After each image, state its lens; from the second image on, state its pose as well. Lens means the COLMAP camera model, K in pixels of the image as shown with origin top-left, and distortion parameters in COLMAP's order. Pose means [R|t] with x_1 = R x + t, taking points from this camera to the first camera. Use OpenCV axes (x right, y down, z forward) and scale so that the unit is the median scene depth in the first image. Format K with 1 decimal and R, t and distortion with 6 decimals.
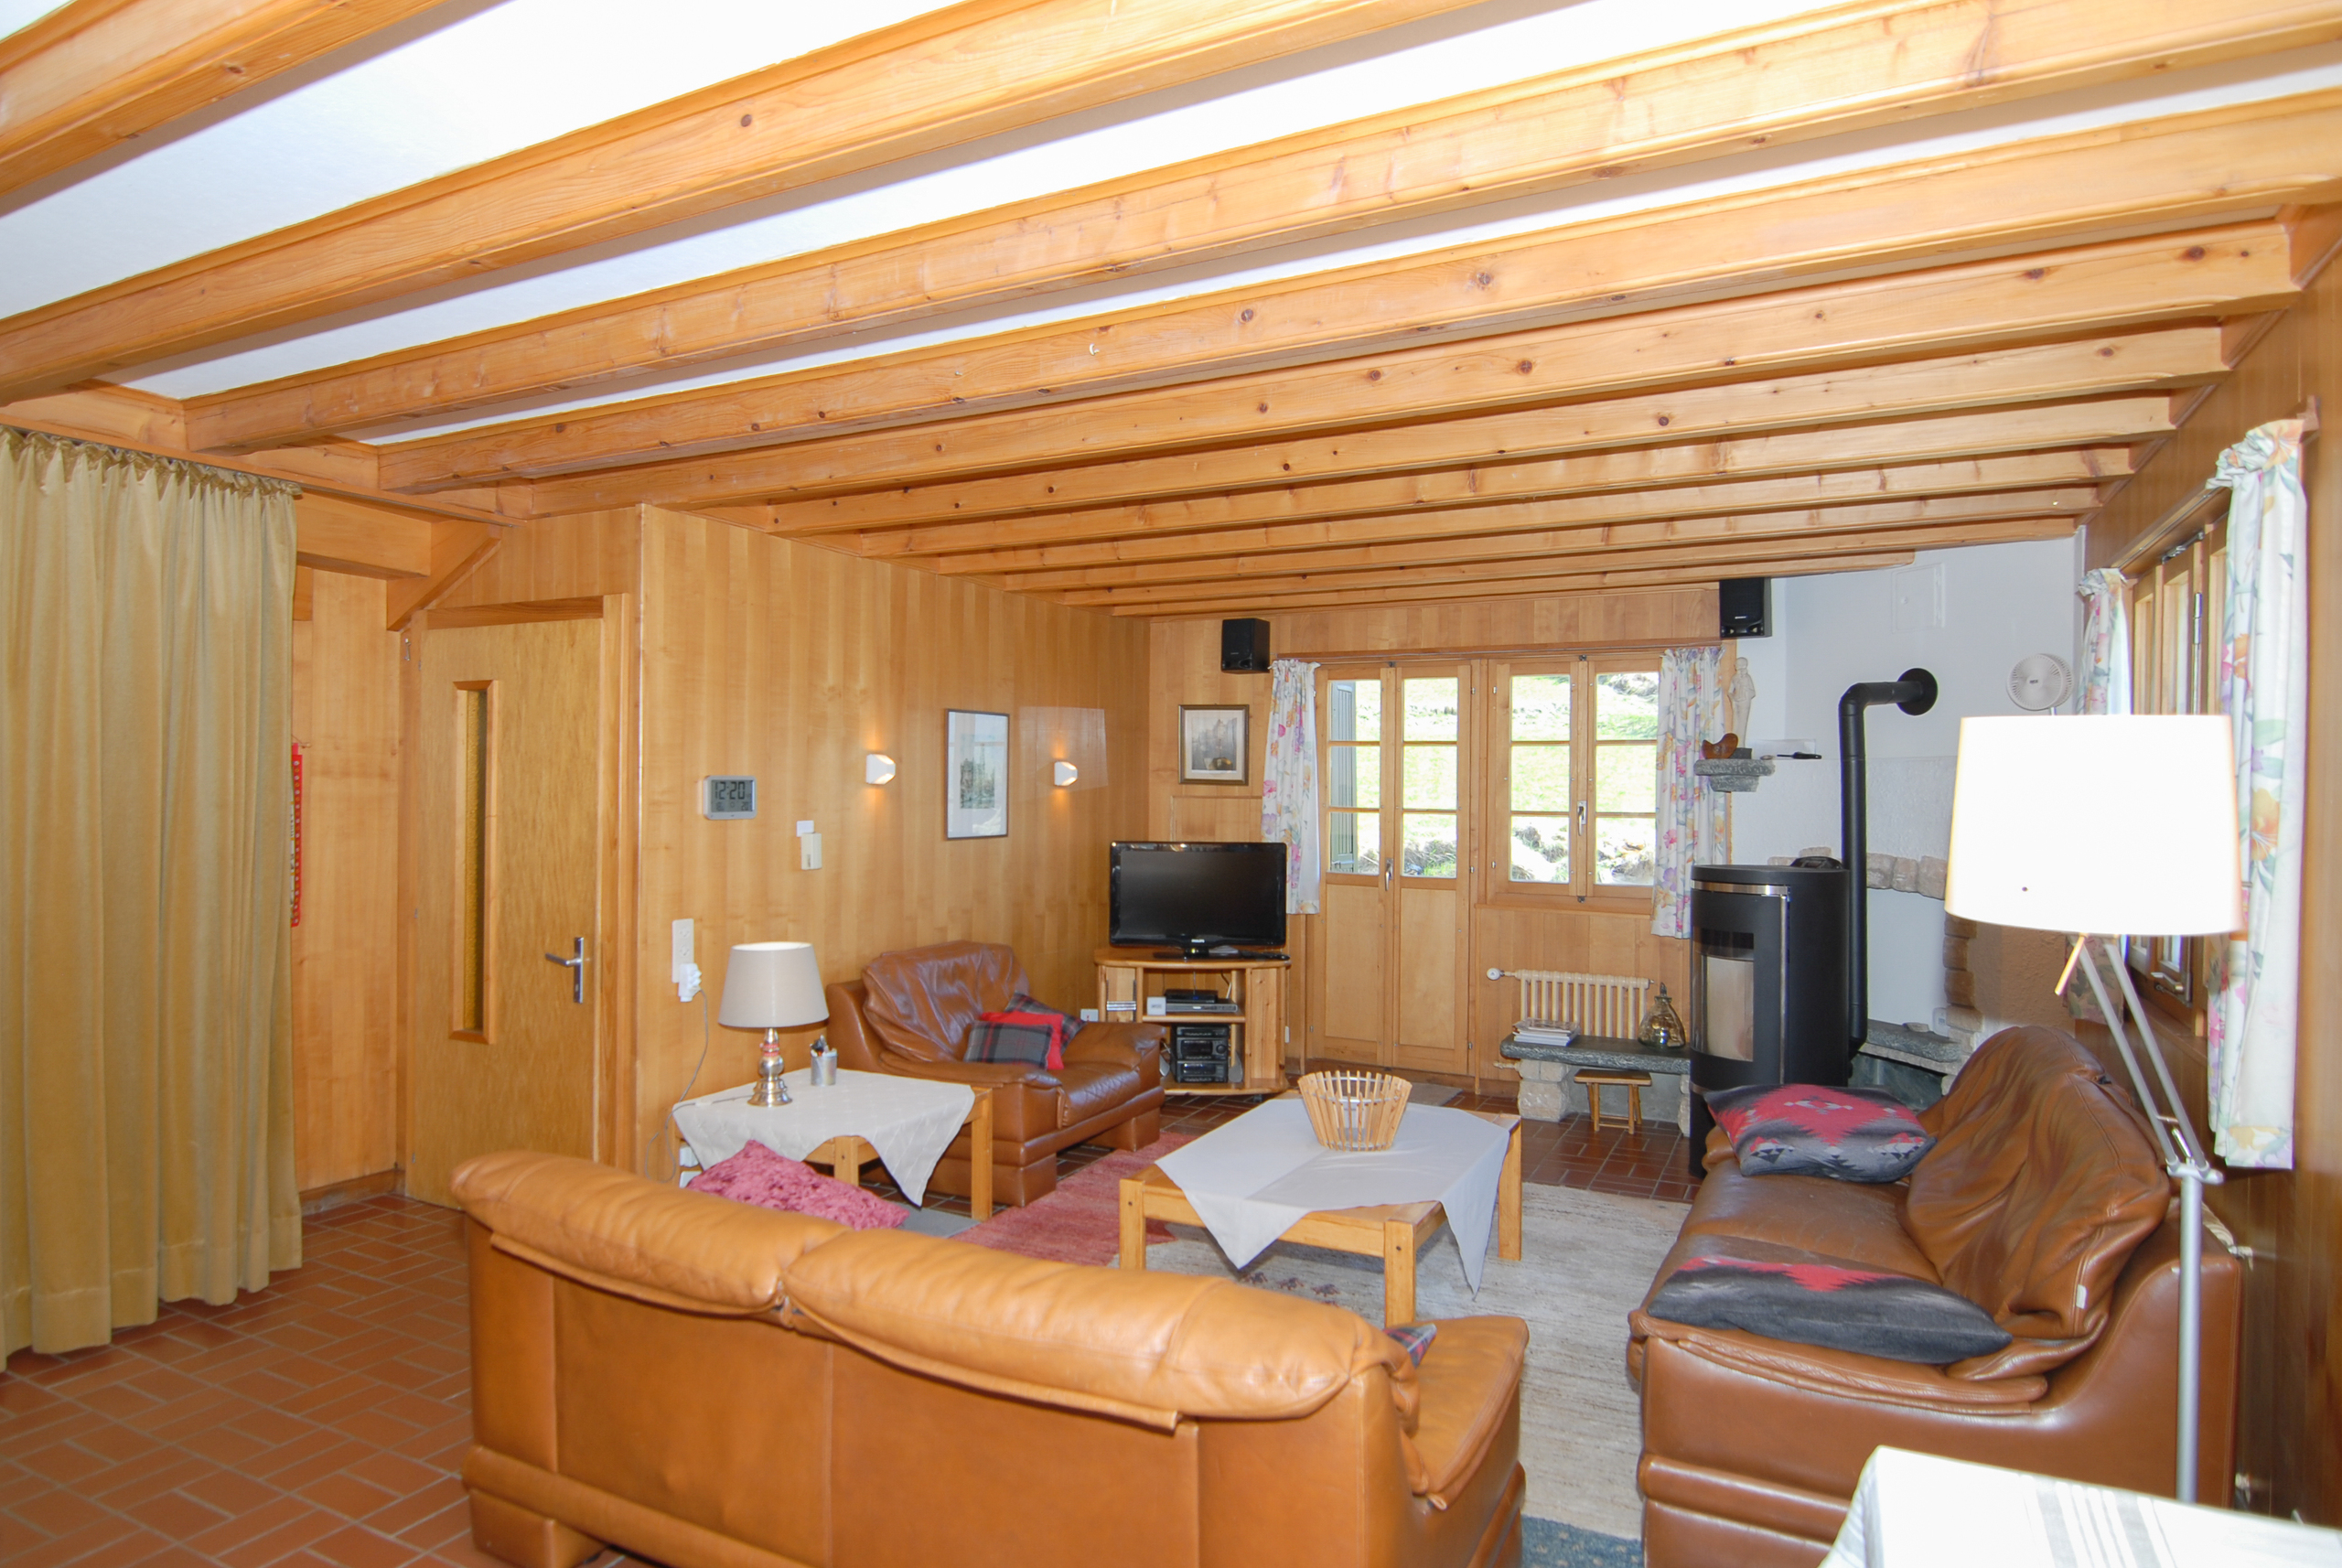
lens RADIAL K [[1261.2, 0, 1170.1], [0, 1261.2, 784.7], [0, 0, 1]] dist [-0.006916, -0.002927]
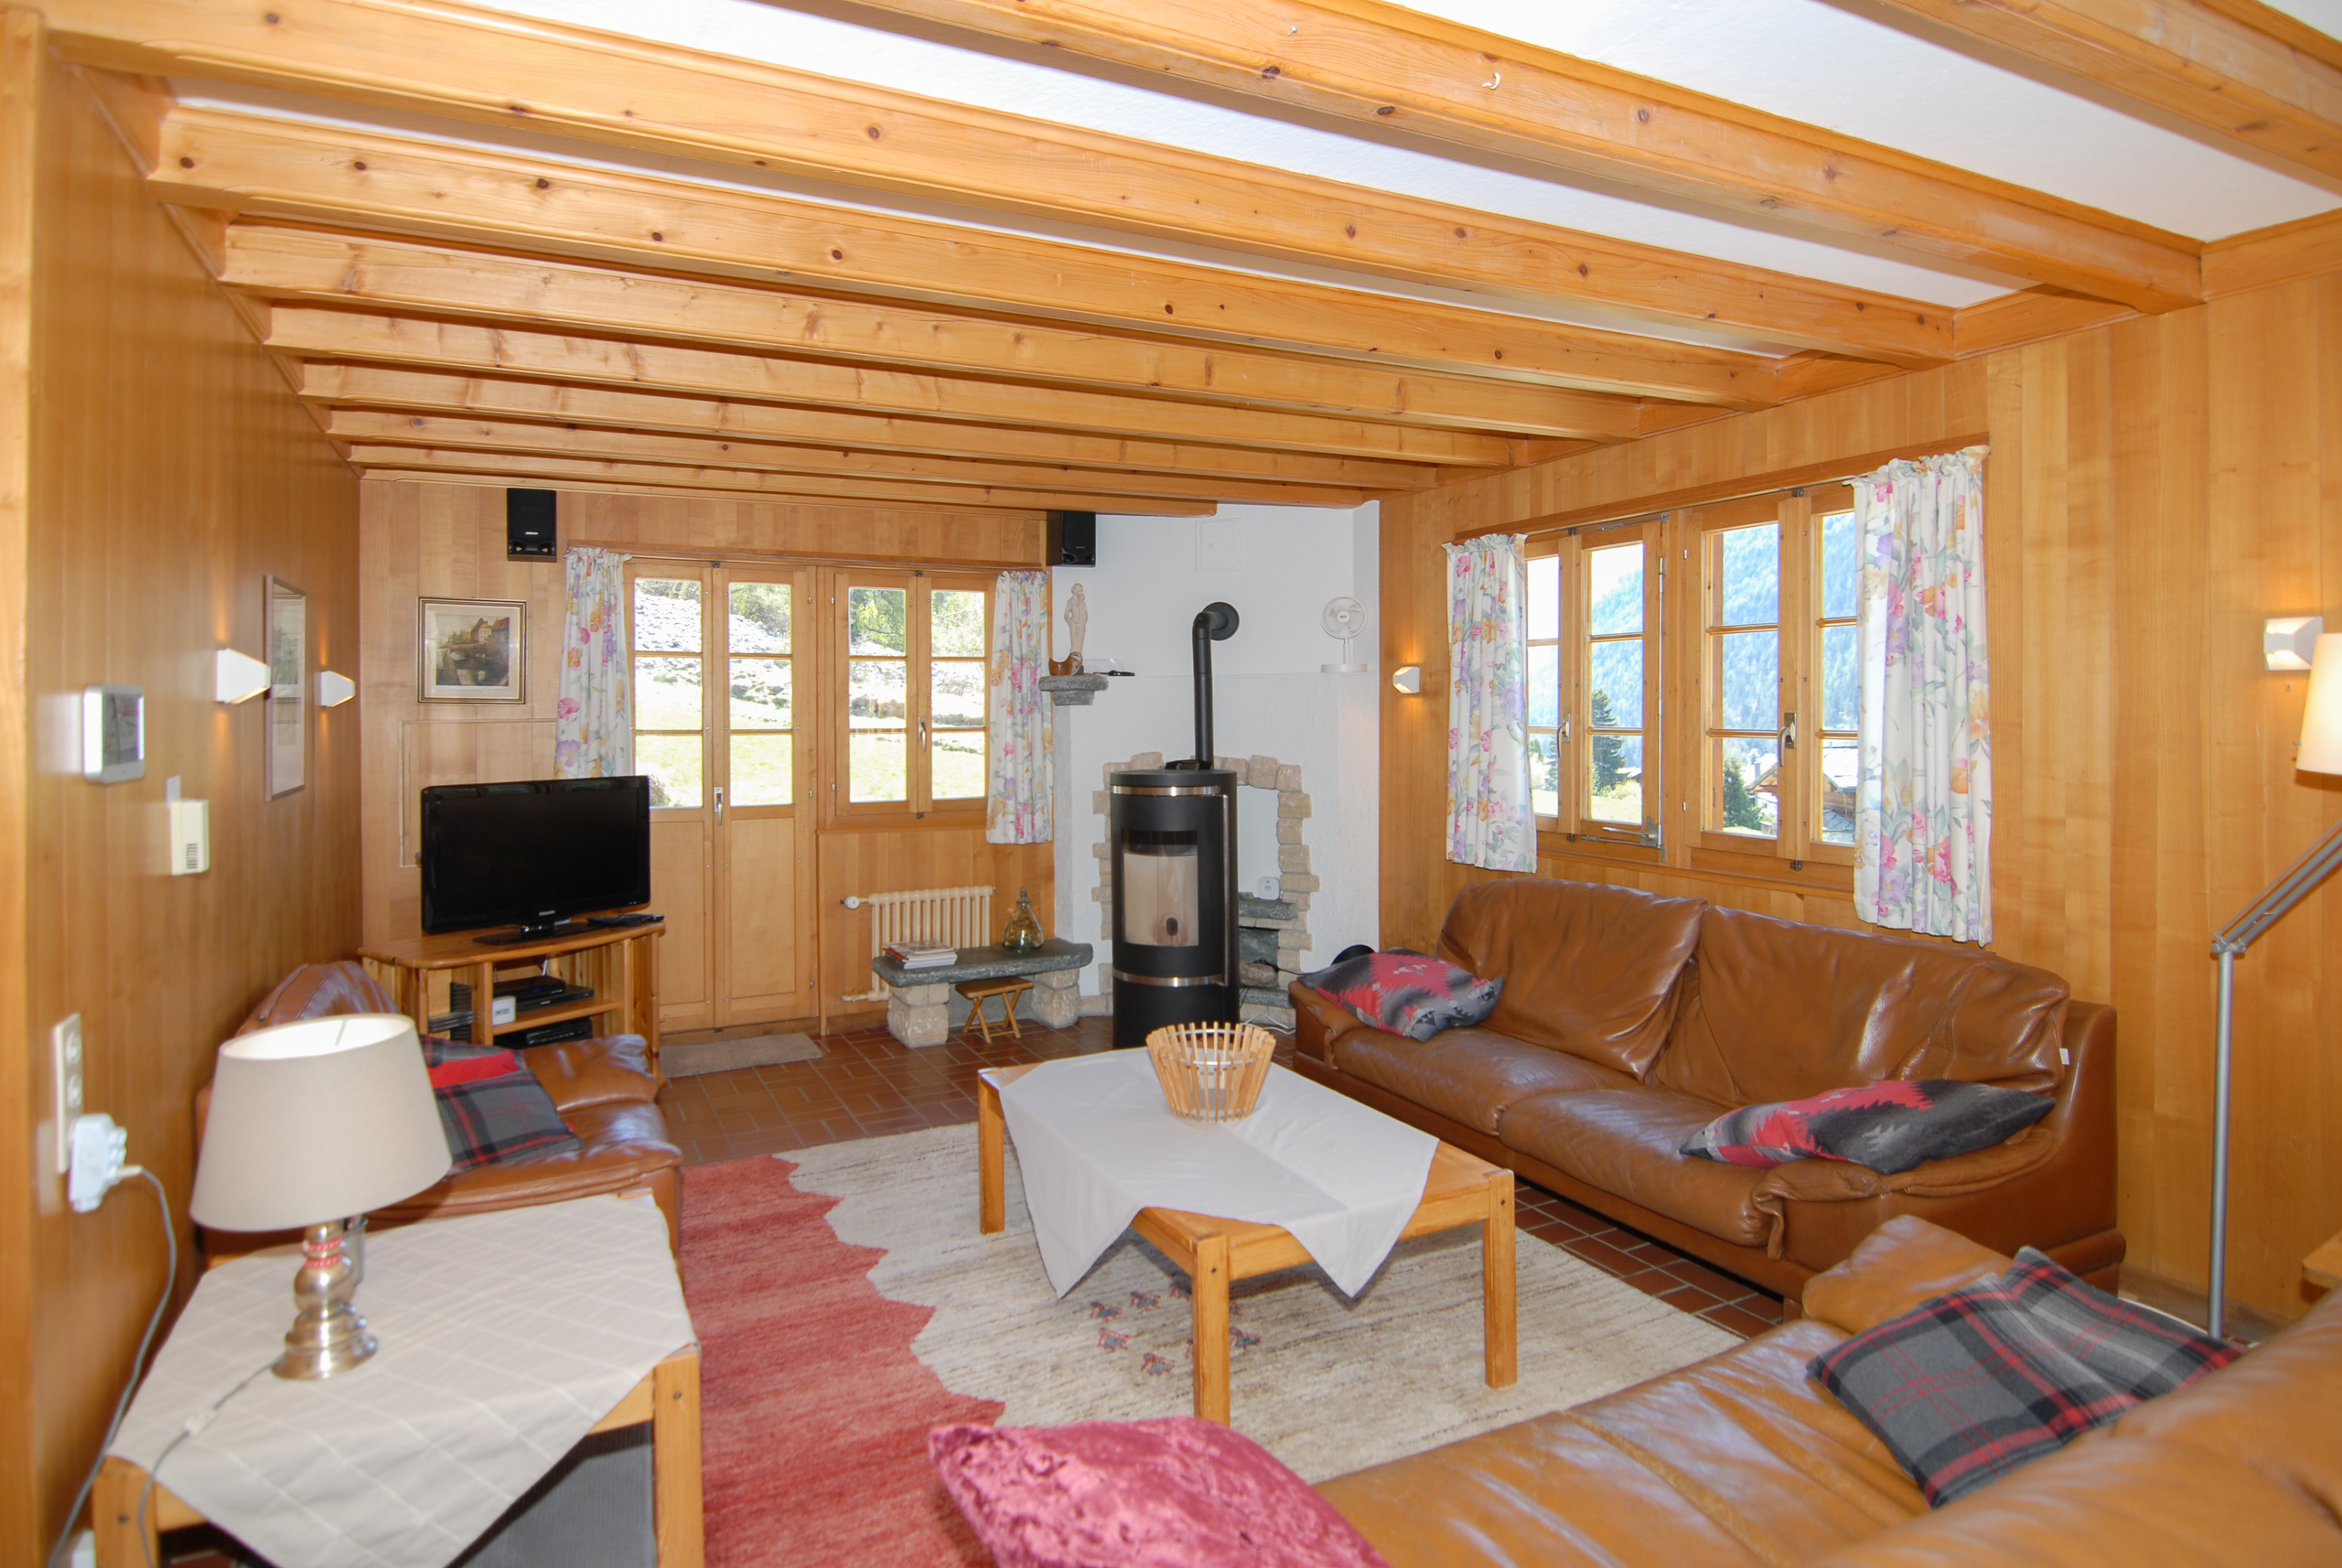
lens RADIAL K [[1146.4, 0, 1206.1], [0, 1146.4, 707.5], [0, 0, 1]] dist [-0.002296, 0.000408]
pose [[0.640171, -0.010861, 0.768155, -0.236104], [0.009920, 0.999934, 0.005871, 0.002371], [-0.768168, 0.003861, 0.640237, 0.255791]]
